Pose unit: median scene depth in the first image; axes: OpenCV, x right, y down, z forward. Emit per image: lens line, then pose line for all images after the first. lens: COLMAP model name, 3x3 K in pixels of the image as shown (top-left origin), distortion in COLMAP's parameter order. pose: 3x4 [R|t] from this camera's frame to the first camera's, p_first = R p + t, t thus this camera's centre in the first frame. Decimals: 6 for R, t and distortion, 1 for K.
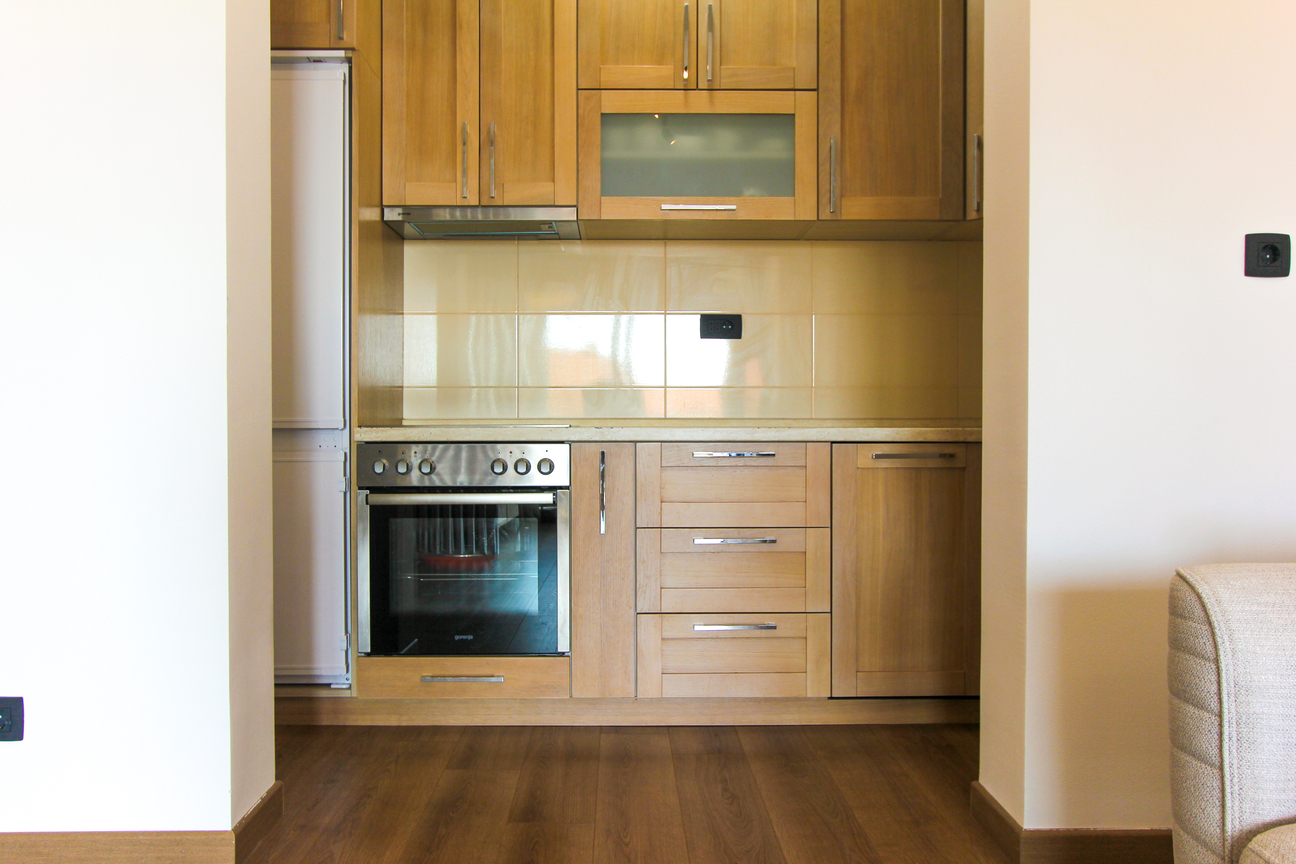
lens RADIAL K [[928.9, 0, 646.9], [0, 928.9, 431.0], [0, 0, 1]] dist [0.001815, 0.001670]
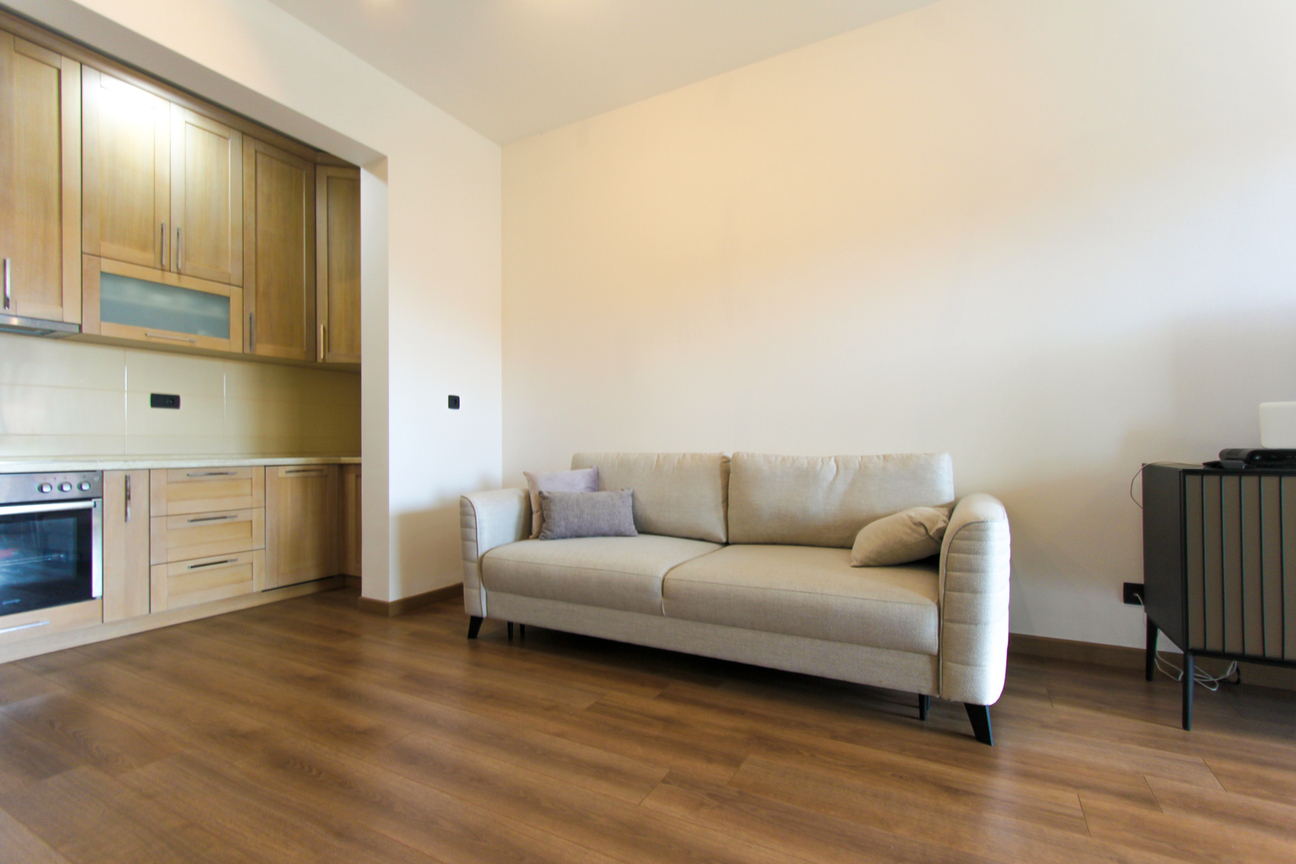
lens RADIAL K [[606.7, 0, 647.0], [0, 606.7, 437.4], [0, 0, 1]] dist [-0.004795, 0.003231]
pose [[0.493088, 0.008893, 0.869934, -0.508320], [0.013944, 0.999739, -0.018123, -0.013667], [-0.869868, 0.021067, 0.492835, -0.371653]]
